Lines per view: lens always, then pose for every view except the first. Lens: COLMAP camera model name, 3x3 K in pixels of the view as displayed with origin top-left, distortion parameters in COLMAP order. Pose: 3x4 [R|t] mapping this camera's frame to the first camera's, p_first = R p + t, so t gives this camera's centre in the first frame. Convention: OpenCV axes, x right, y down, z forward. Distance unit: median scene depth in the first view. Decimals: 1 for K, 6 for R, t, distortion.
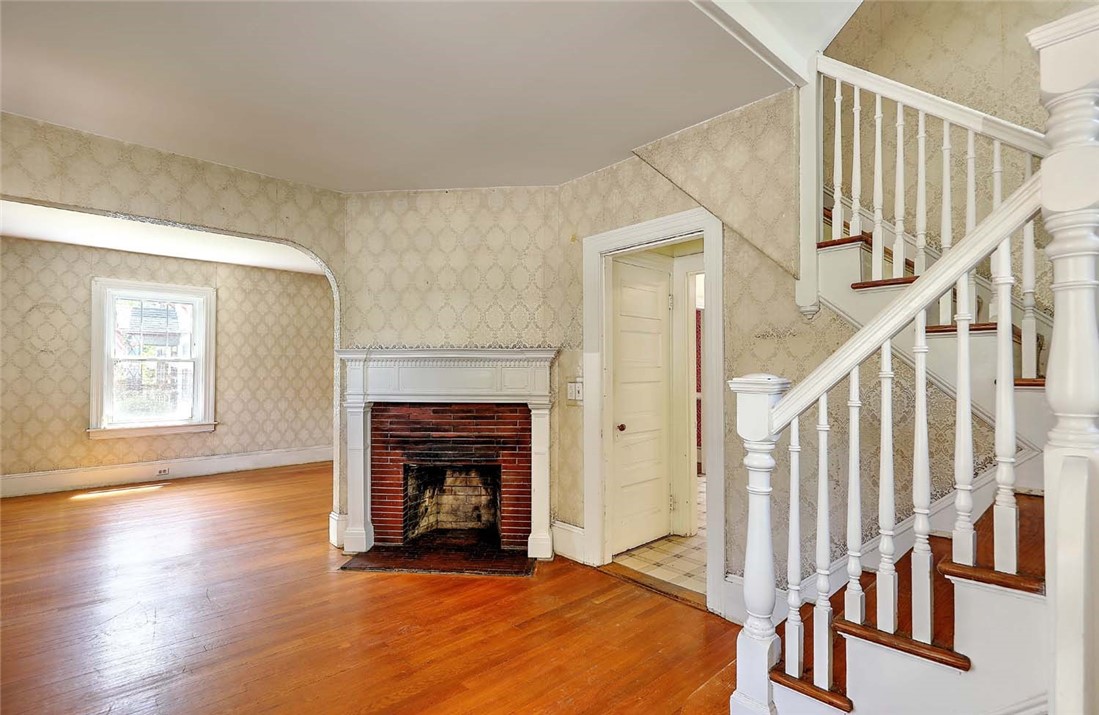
lens RADIAL K [[518.3, 0, 547.9], [0, 518.3, 365.7], [0, 0, 1]] dist [0.003273, 0.000179]
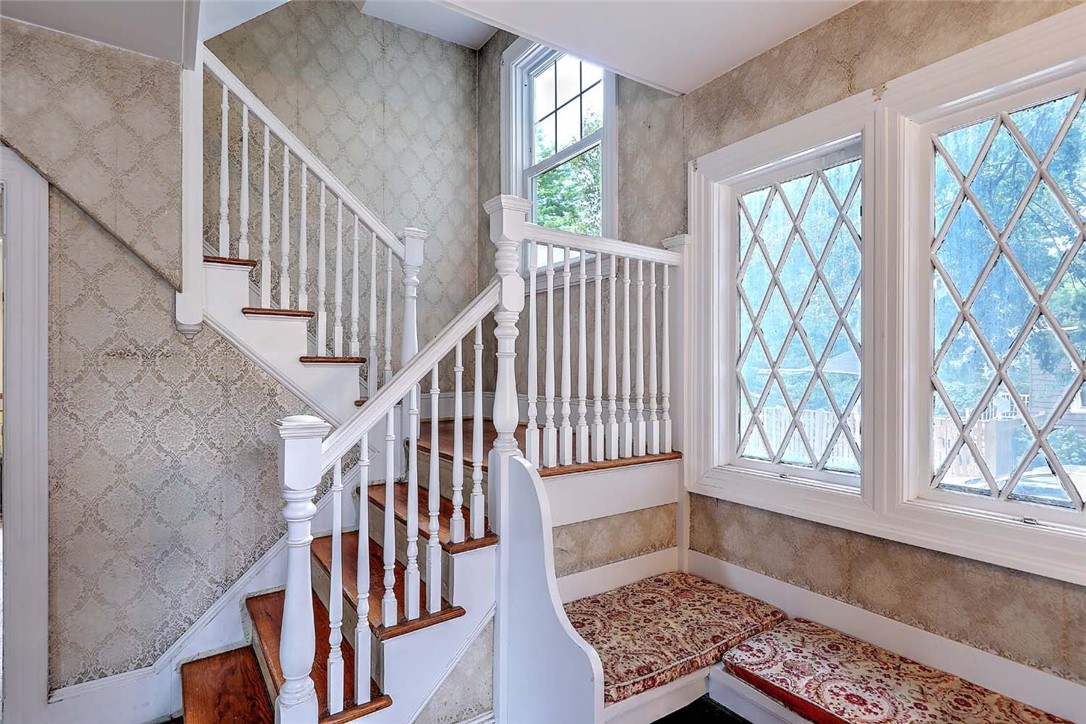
lens RADIAL K [[545.0, 0, 539.1], [0, 545.0, 368.0], [0, 0, 1]] dist [0.001794, 0.000187]
pose [[0.144078, 0.003258, 0.989561, -0.210905], [-0.015628, 0.999877, -0.001017, -0.032466], [-0.989443, -0.015318, 0.144111, 0.185268]]
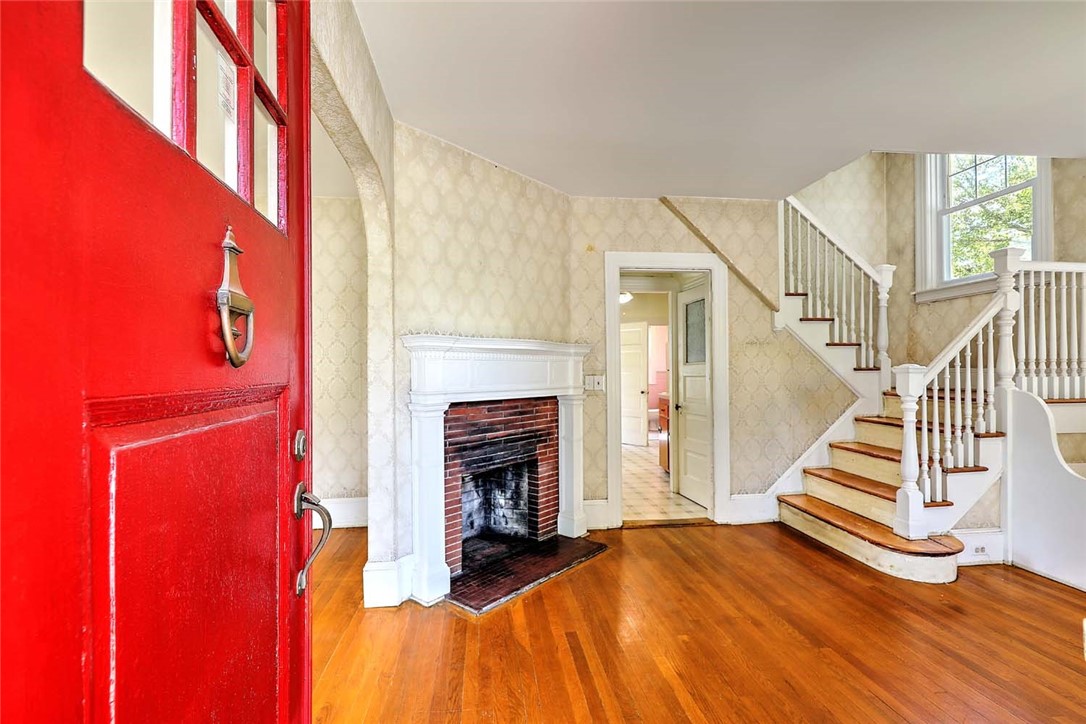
lens RADIAL K [[489.3, 0, 541.1], [0, 489.3, 368.5], [0, 0, 1]] dist [0.004613, -0.000393]
pose [[0.586880, -0.001255, 0.809673, -0.859150], [-0.005233, 0.999972, 0.005343, 0.012222], [-0.809657, -0.007373, 0.586857, 0.441520]]
